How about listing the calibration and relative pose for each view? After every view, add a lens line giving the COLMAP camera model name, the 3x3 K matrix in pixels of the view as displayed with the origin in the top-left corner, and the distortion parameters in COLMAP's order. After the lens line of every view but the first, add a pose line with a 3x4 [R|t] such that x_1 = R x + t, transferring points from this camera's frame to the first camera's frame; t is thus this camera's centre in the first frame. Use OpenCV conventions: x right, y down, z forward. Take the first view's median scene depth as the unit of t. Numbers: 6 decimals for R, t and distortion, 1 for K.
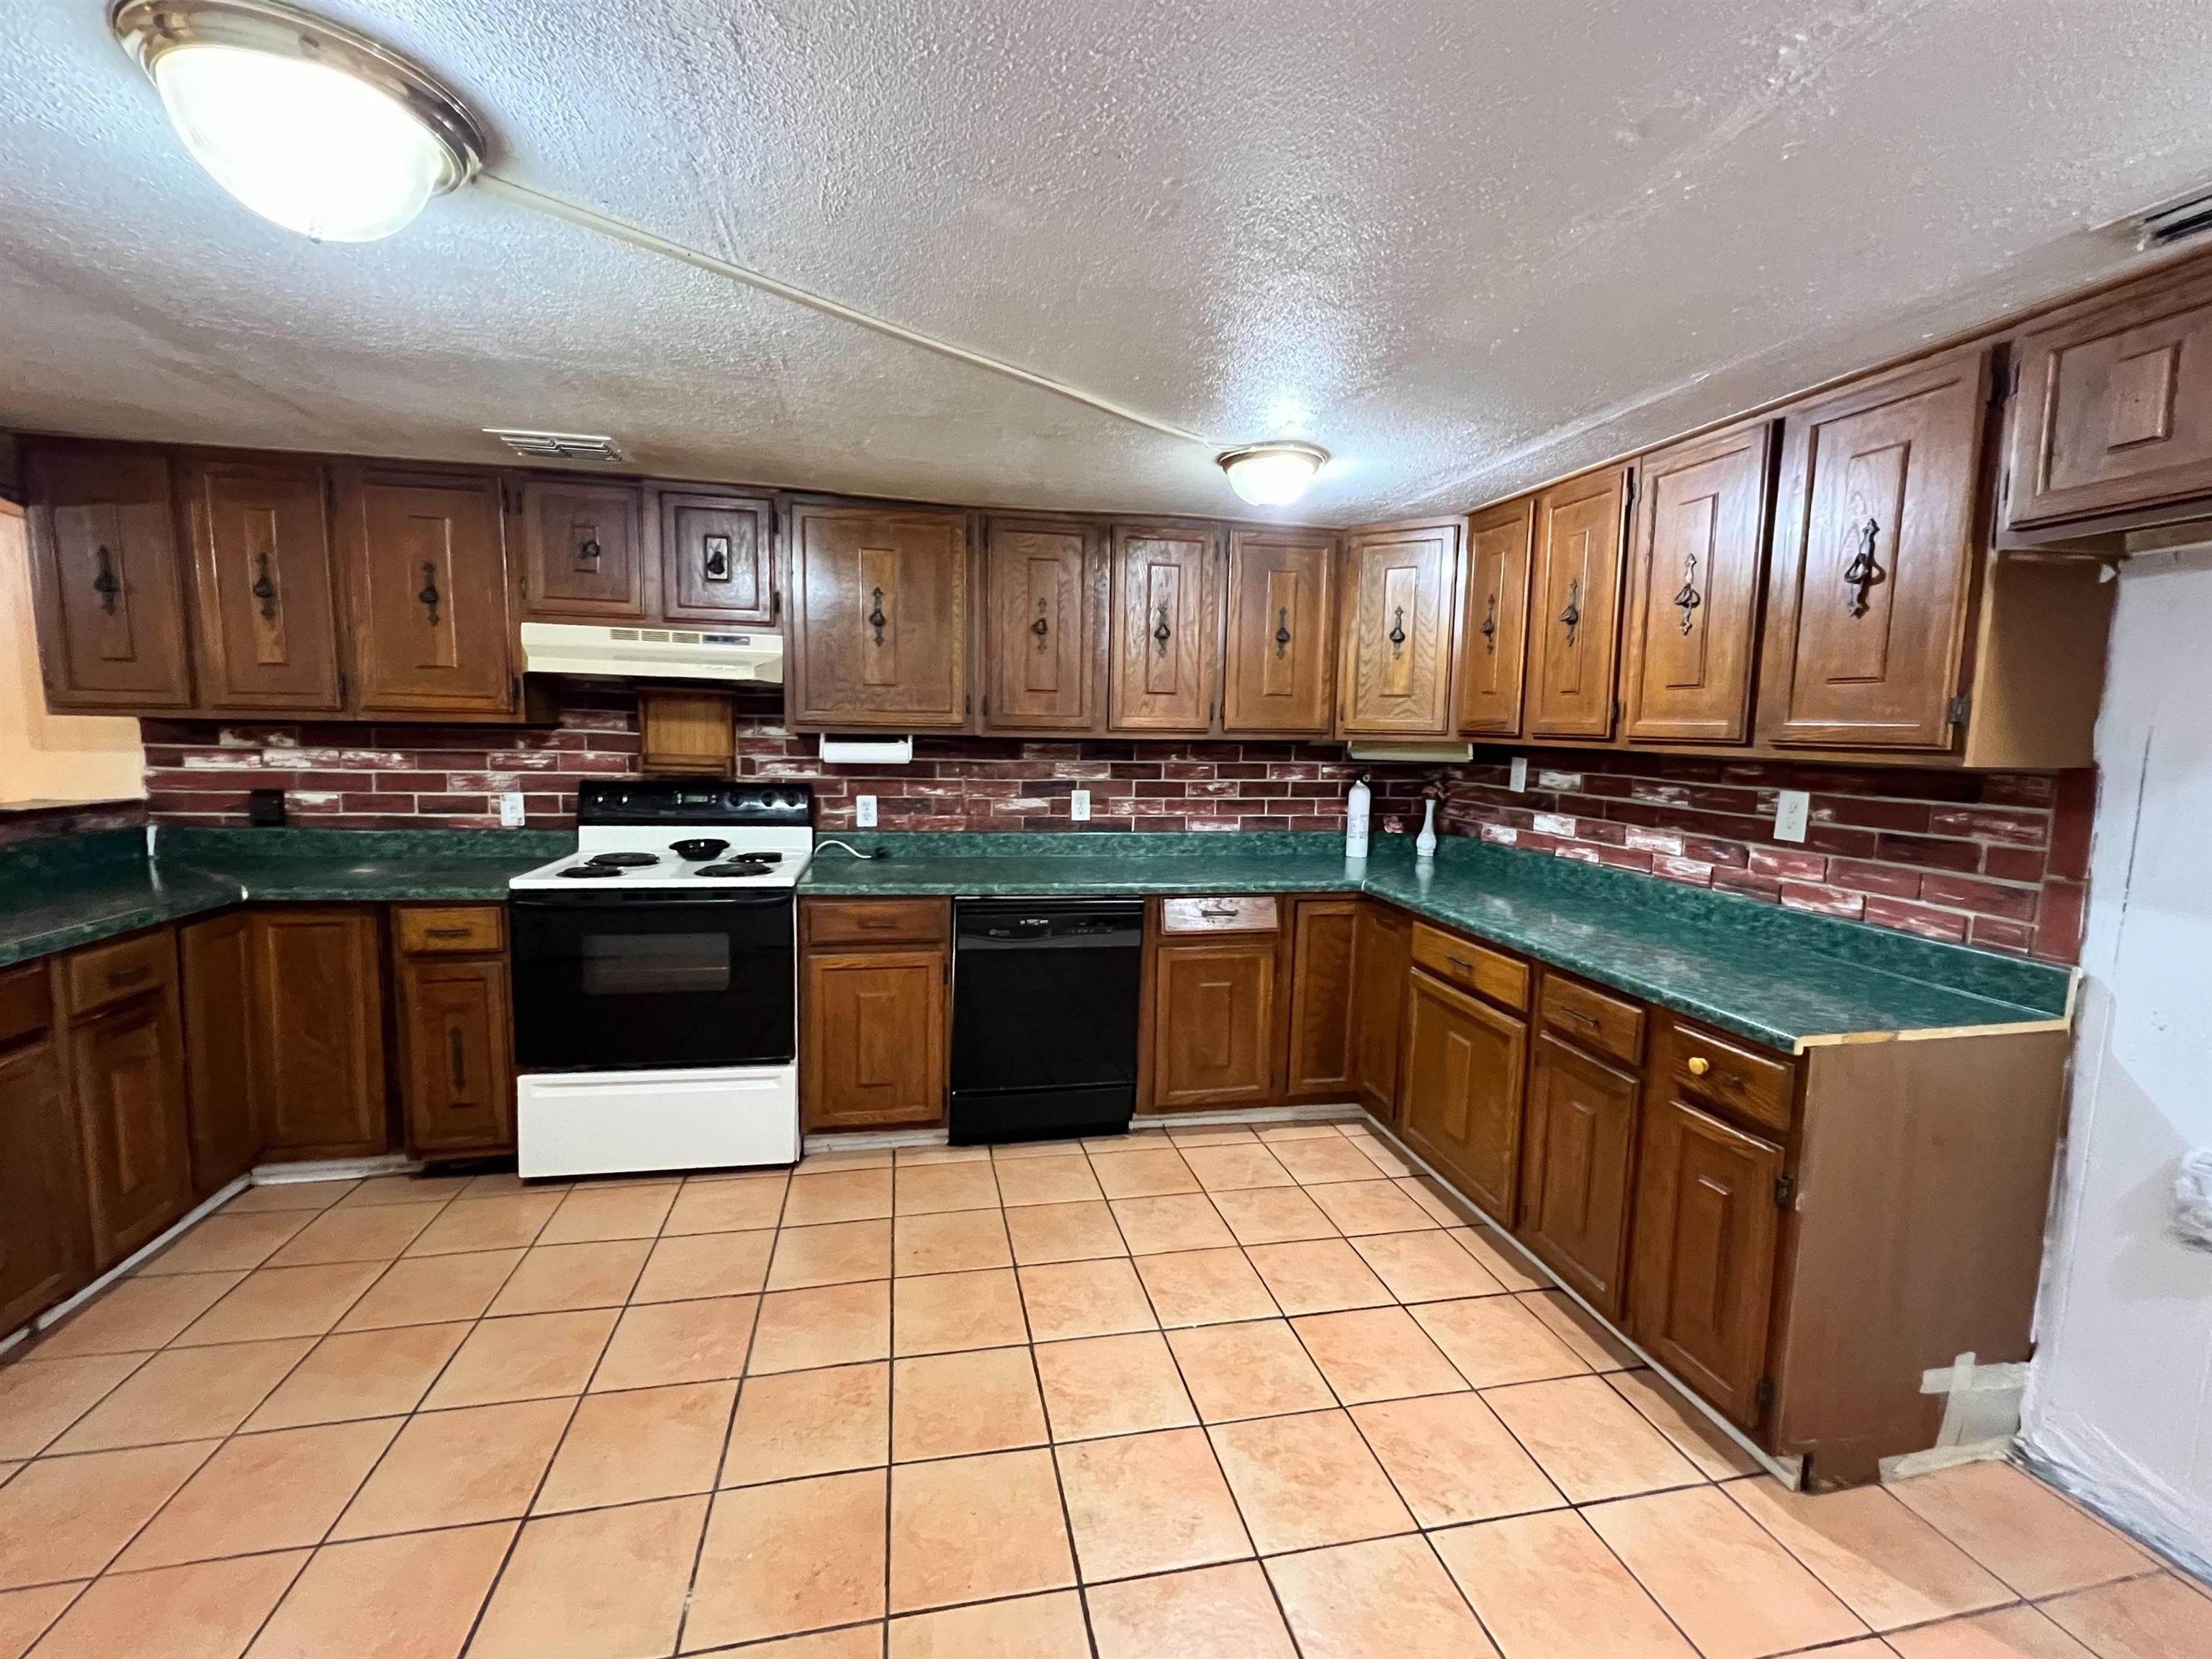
lens RADIAL K [[941.8, 0, 1108.7], [0, 941.8, 827.1], [0, 0, 1]] dist [-0.000918, 0.000669]
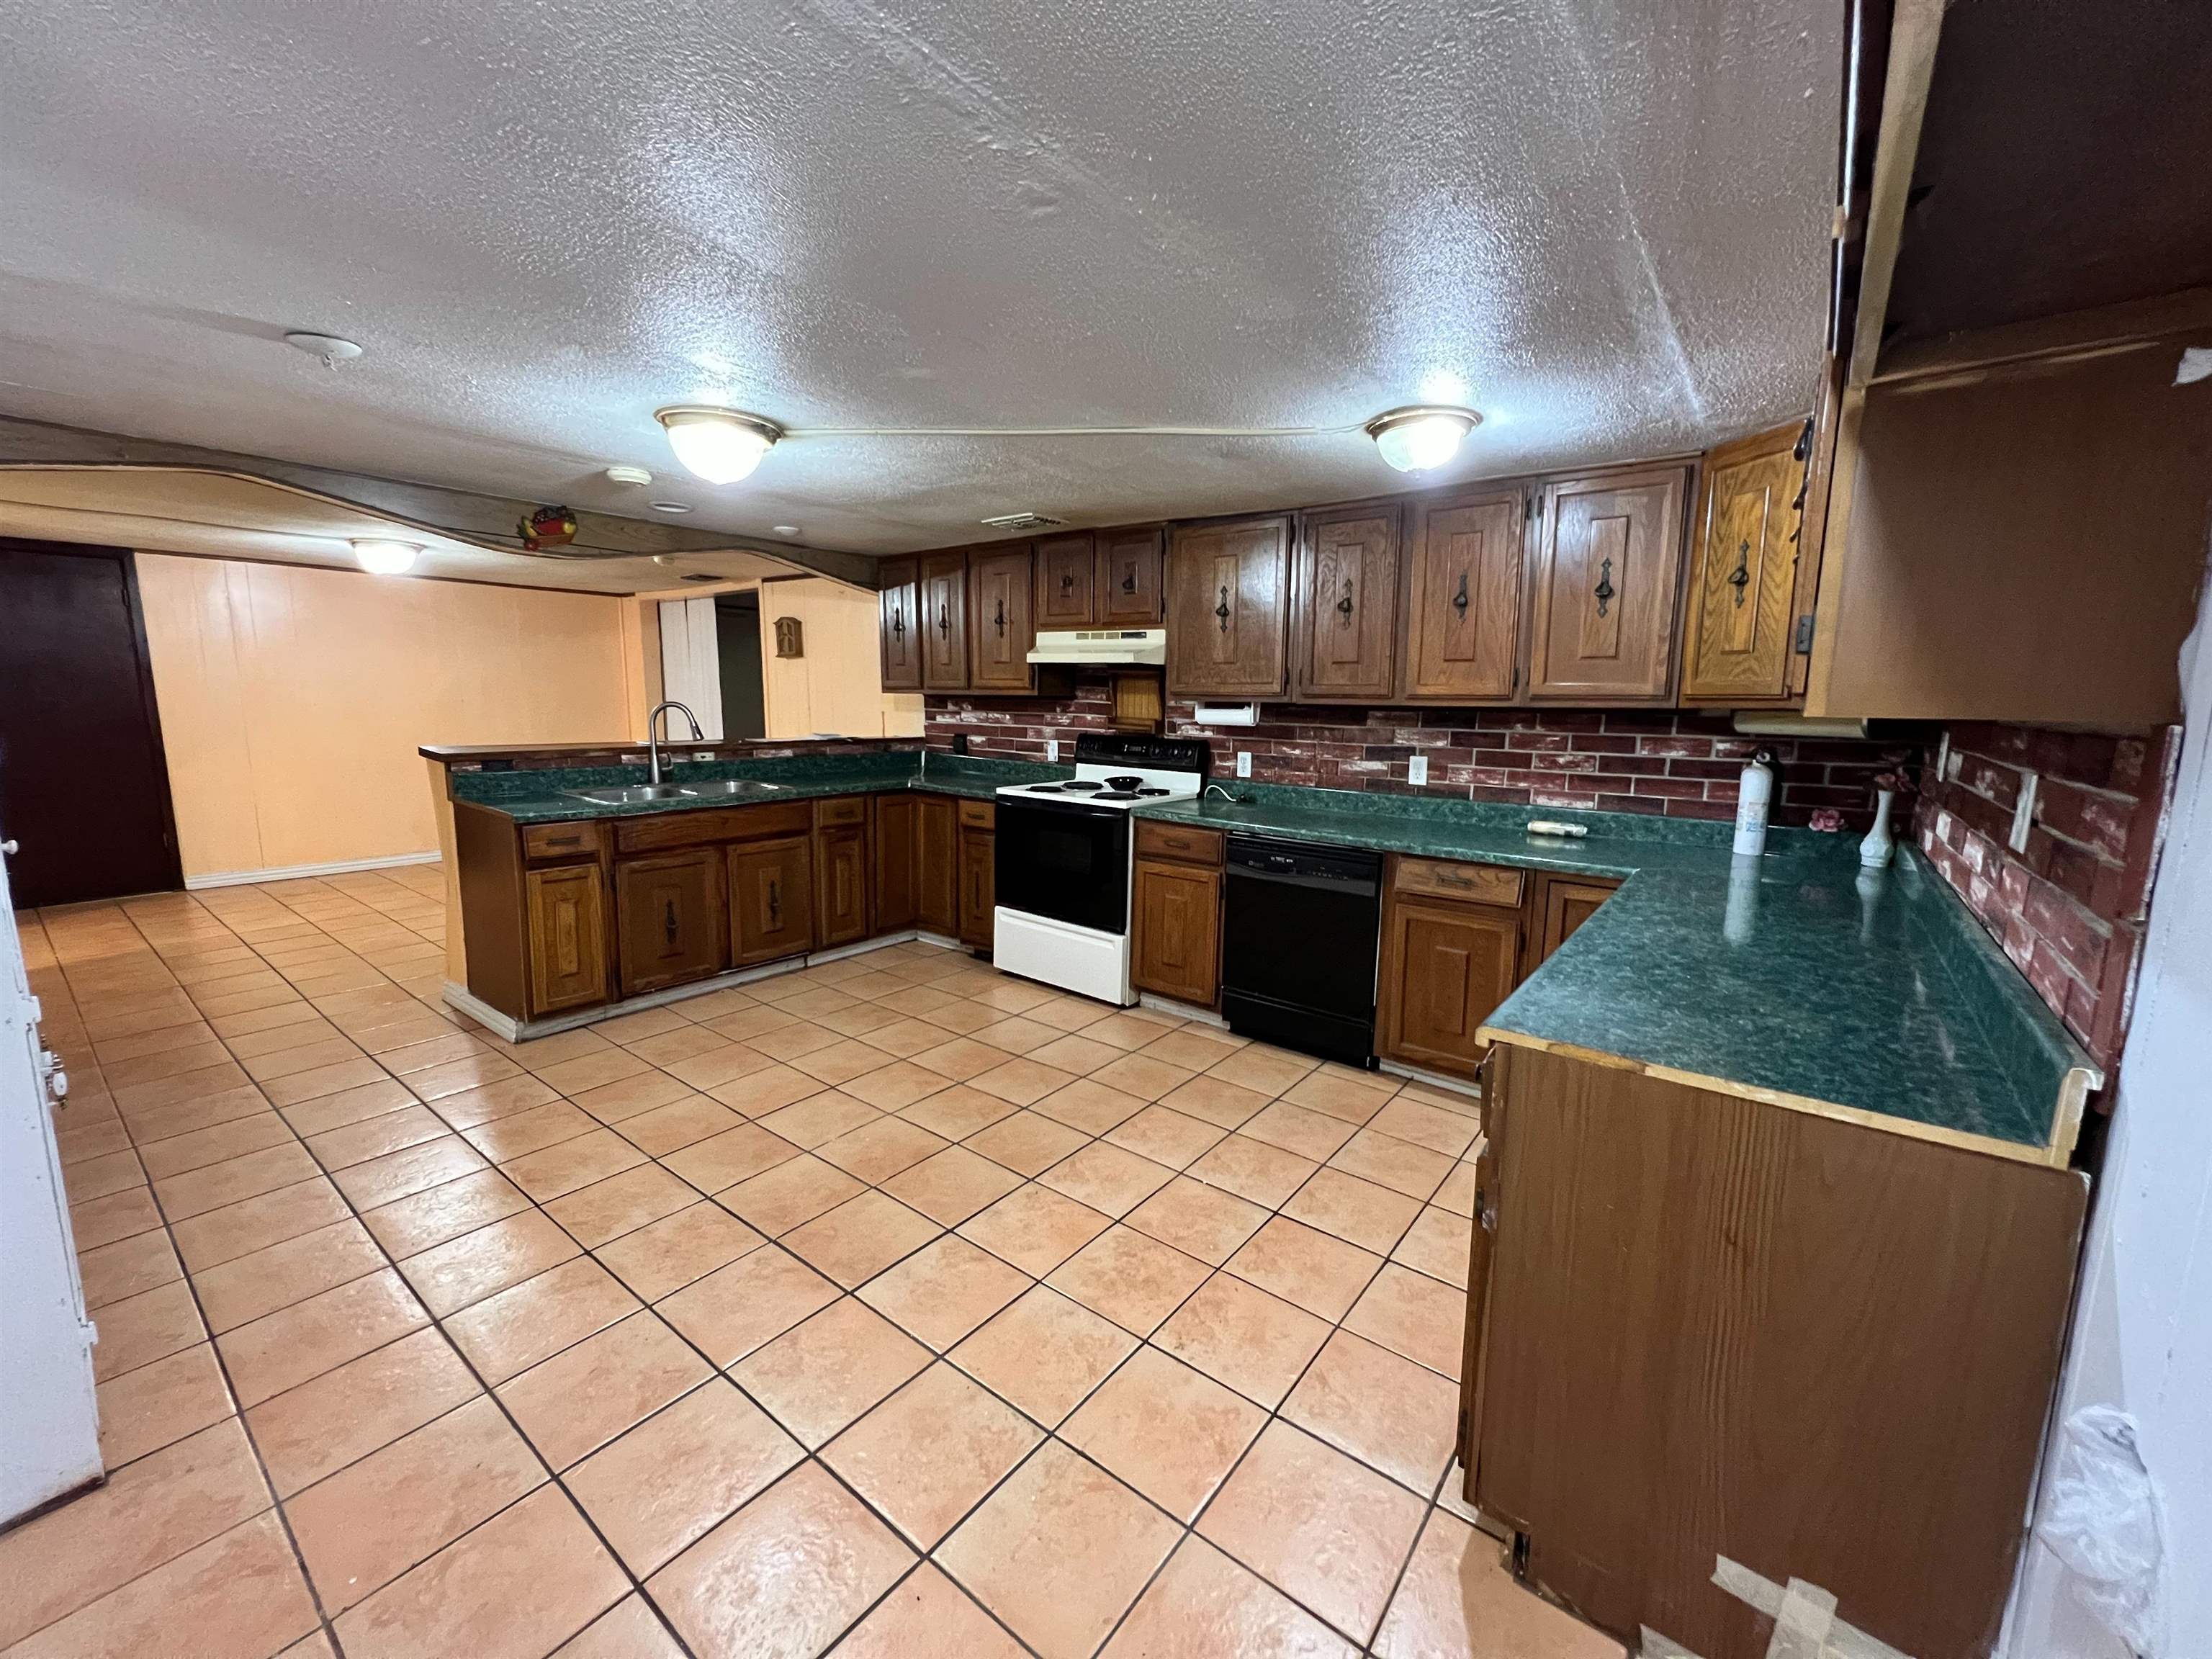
lens RADIAL K [[887.3, 0, 1108.6], [0, 887.3, 826.4], [0, 0, 1]] dist [0.000006, 0.000098]
pose [[0.645669, 0.100908, -0.756921, 0.601524], [-0.084649, 0.994580, 0.060383, 0.010139], [0.758911, 0.025085, 0.650711, 0.107258]]
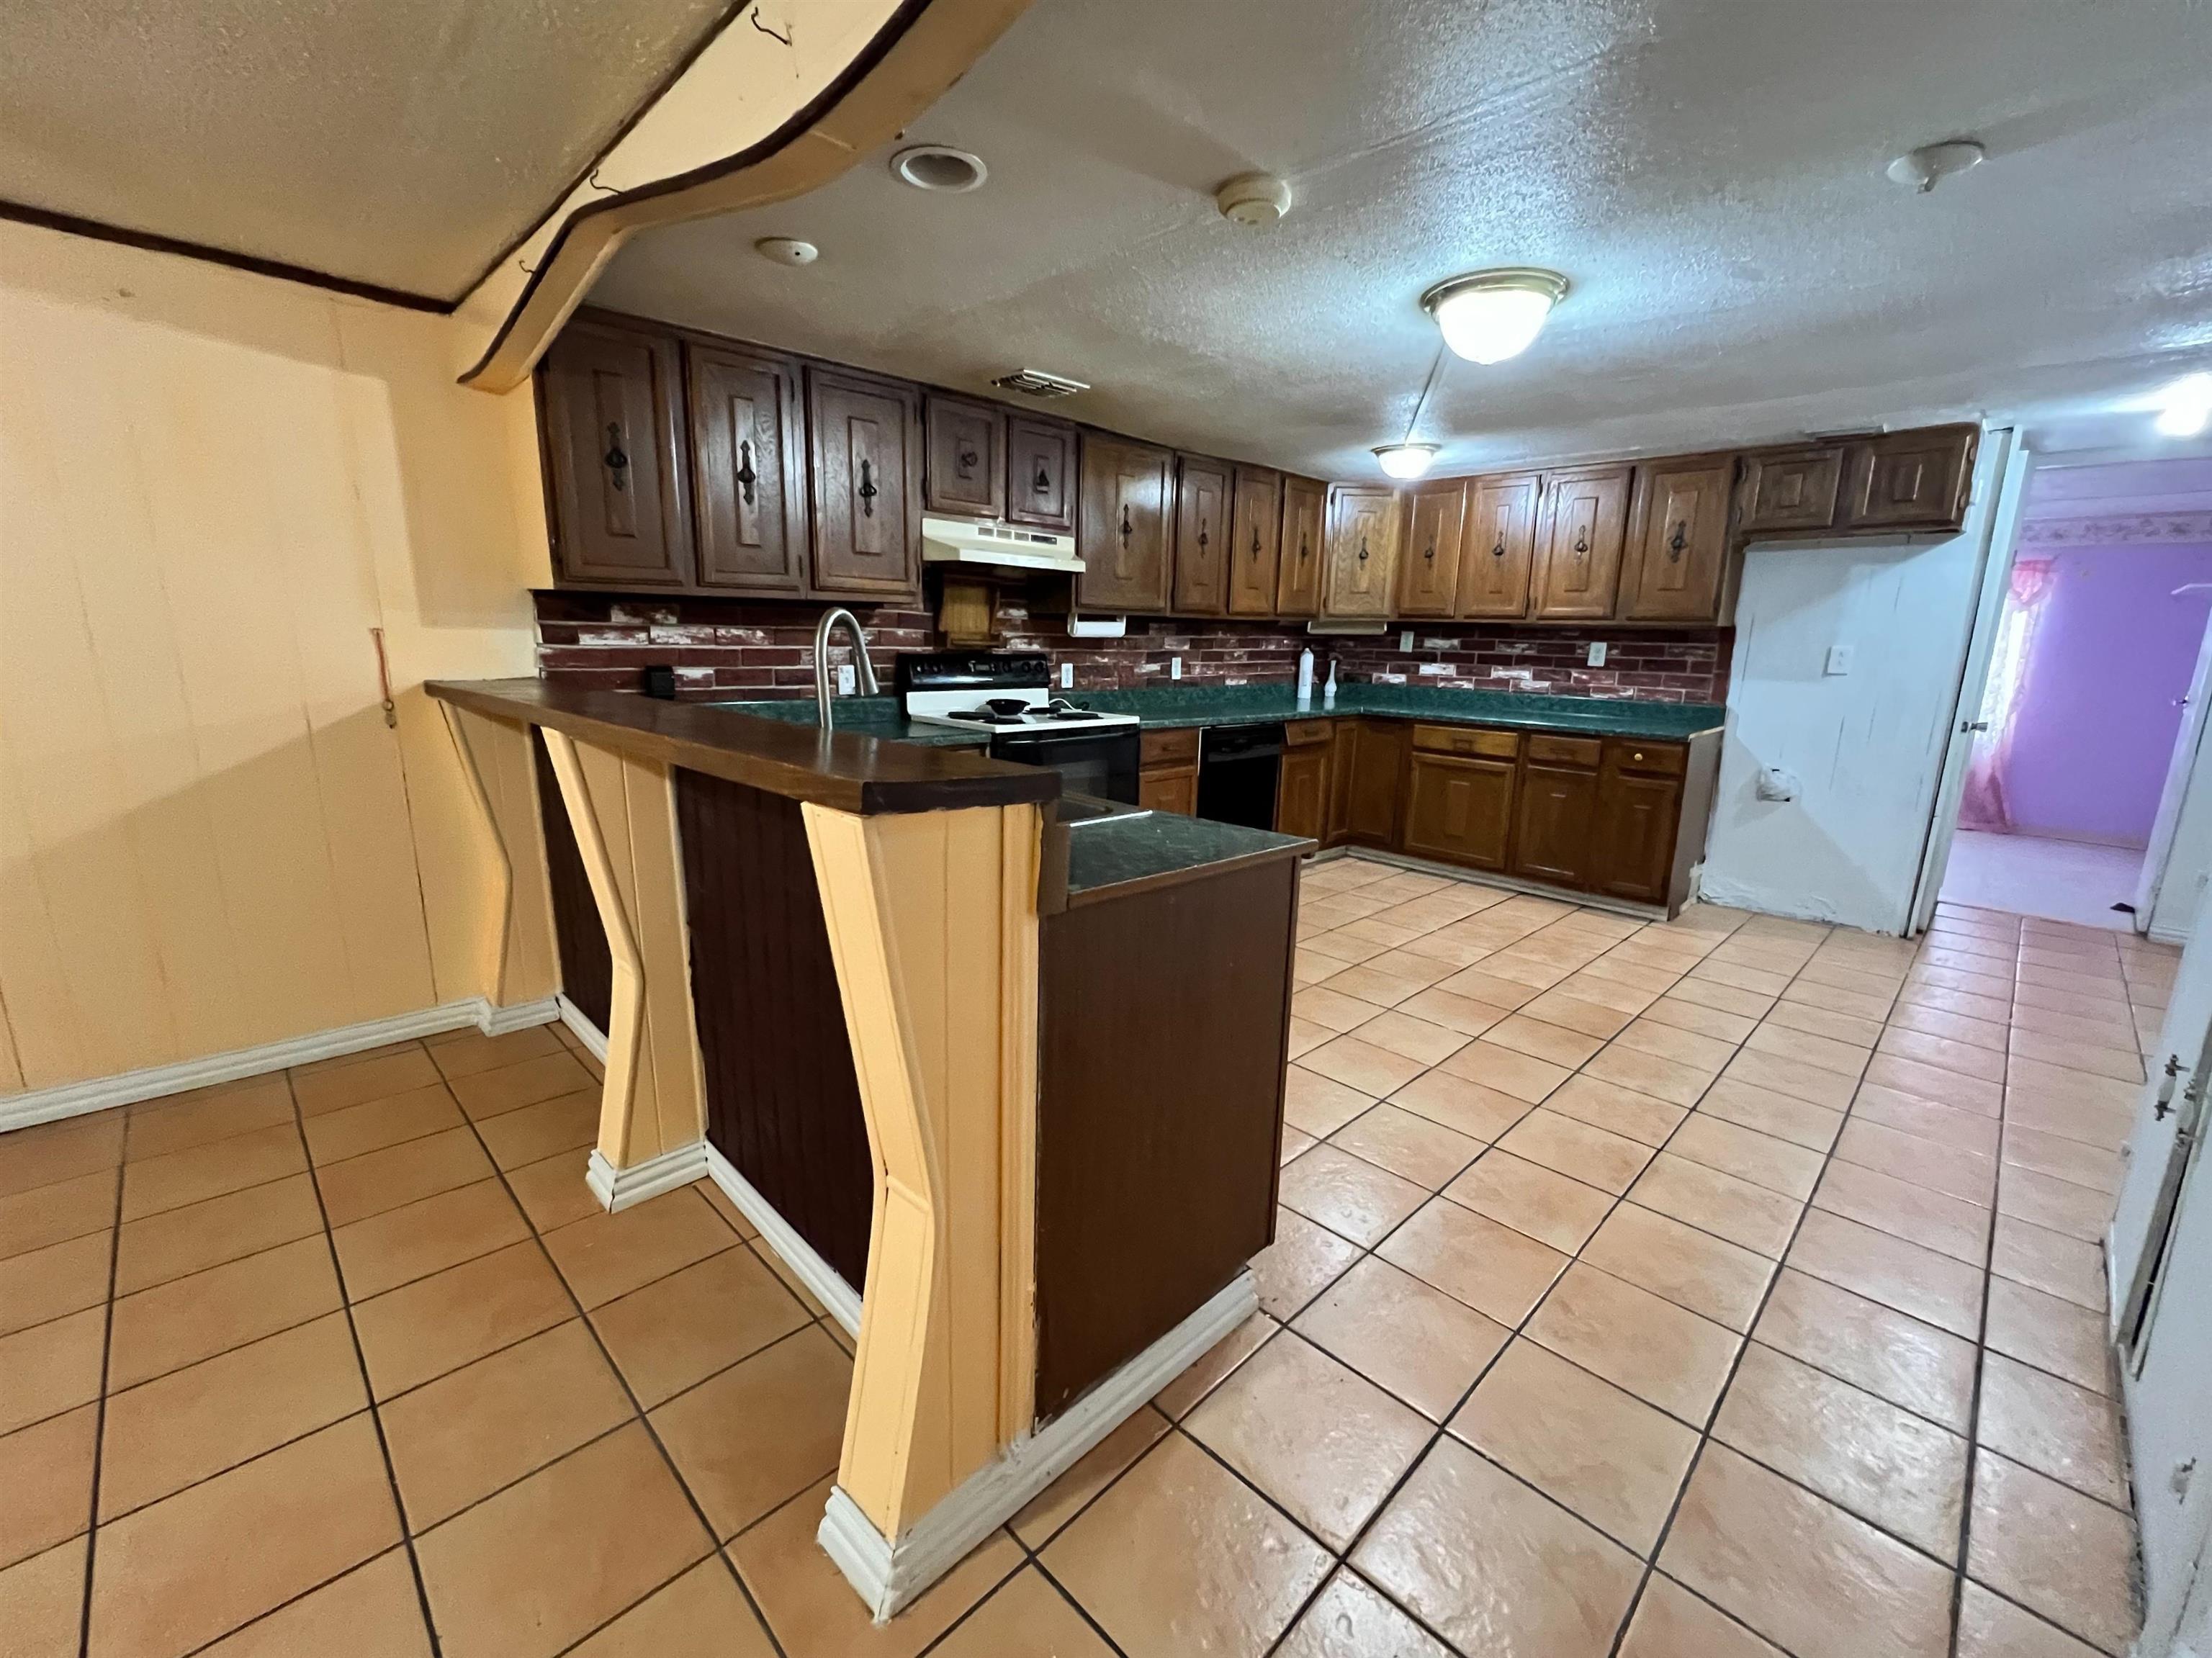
lens RADIAL K [[914.5, 0, 1106.0], [0, 914.5, 829.0], [0, 0, 1]] dist [0.000561, 0.000063]
pose [[0.843025, -0.118149, 0.524737, -1.025856], [0.056170, 0.989581, 0.132571, 0.032605], [-0.534933, -0.082287, 0.840878, -0.132363]]
